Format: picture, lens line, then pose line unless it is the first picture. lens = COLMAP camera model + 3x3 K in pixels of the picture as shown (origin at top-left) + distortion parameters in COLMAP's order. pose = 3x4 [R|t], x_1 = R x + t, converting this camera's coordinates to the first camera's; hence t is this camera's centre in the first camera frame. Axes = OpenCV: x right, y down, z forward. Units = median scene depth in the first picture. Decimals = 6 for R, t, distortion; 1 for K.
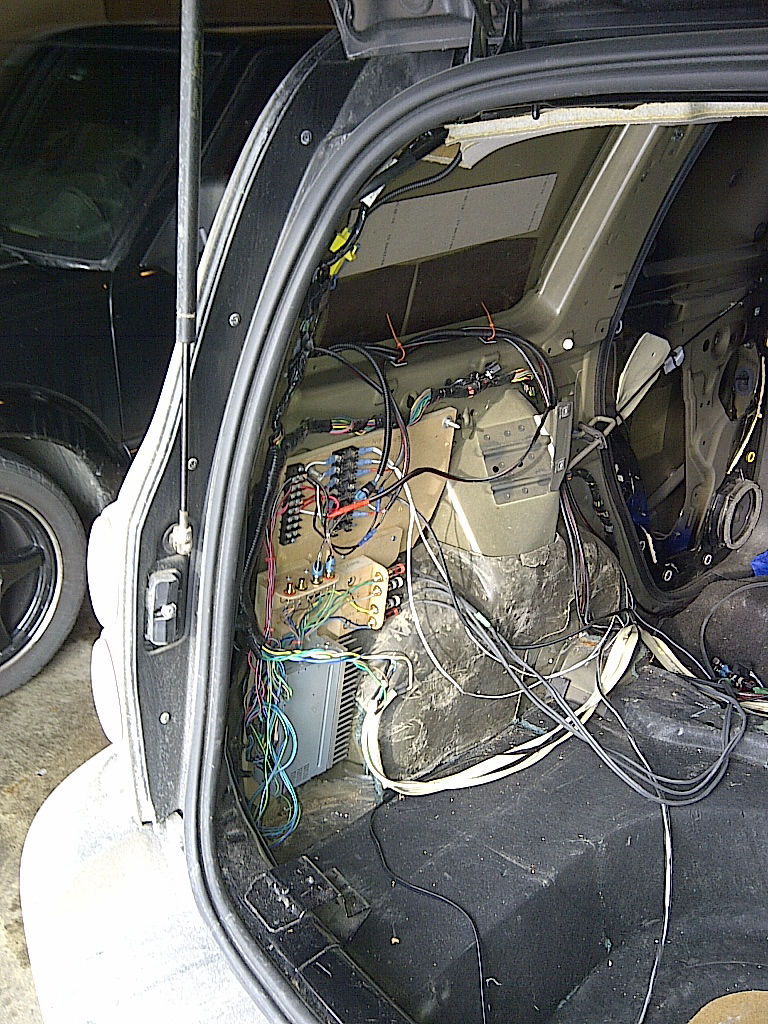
lens RADIAL K [[1038.9, 0, 384.0], [0, 1038.9, 512.0], [0, 0, 1]] dist [0.104529, -0.325214]
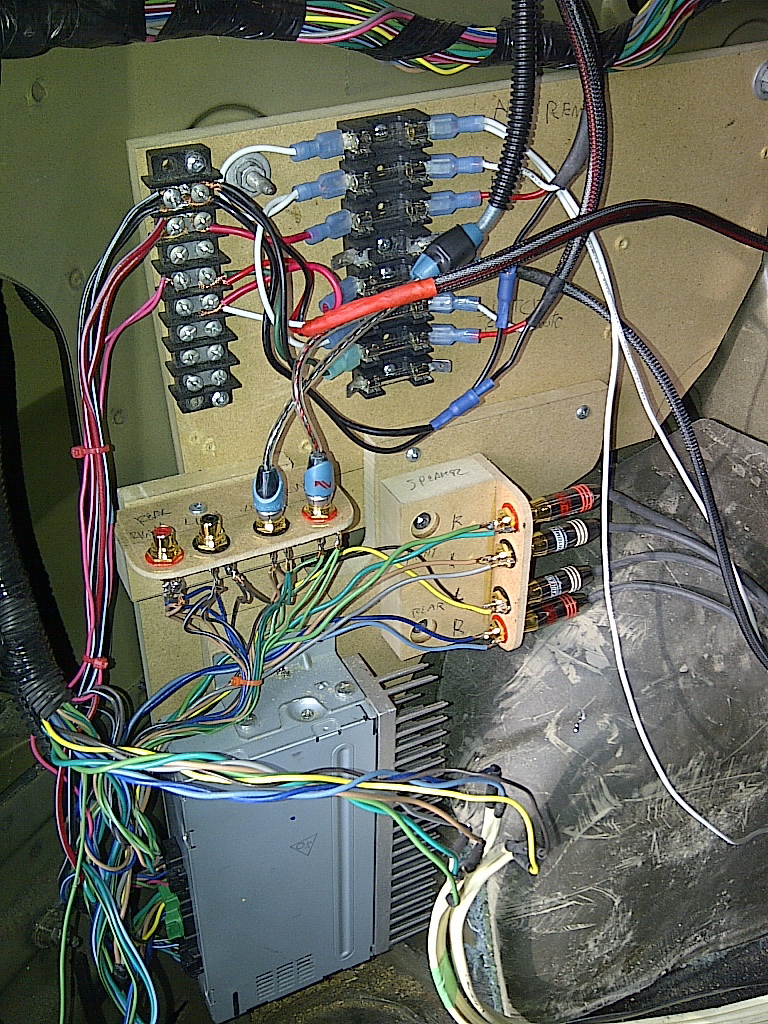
lens RADIAL K [[1038.9, 0, 384.0], [0, 1038.9, 512.0], [0, 0, 1]] dist [0.104529, -0.325214]
pose [[0.932658, 0.097892, -0.347226, 0.078135], [-0.052217, 0.988976, 0.138563, 0.012784], [0.356963, -0.111101, 0.927488, 0.640387]]
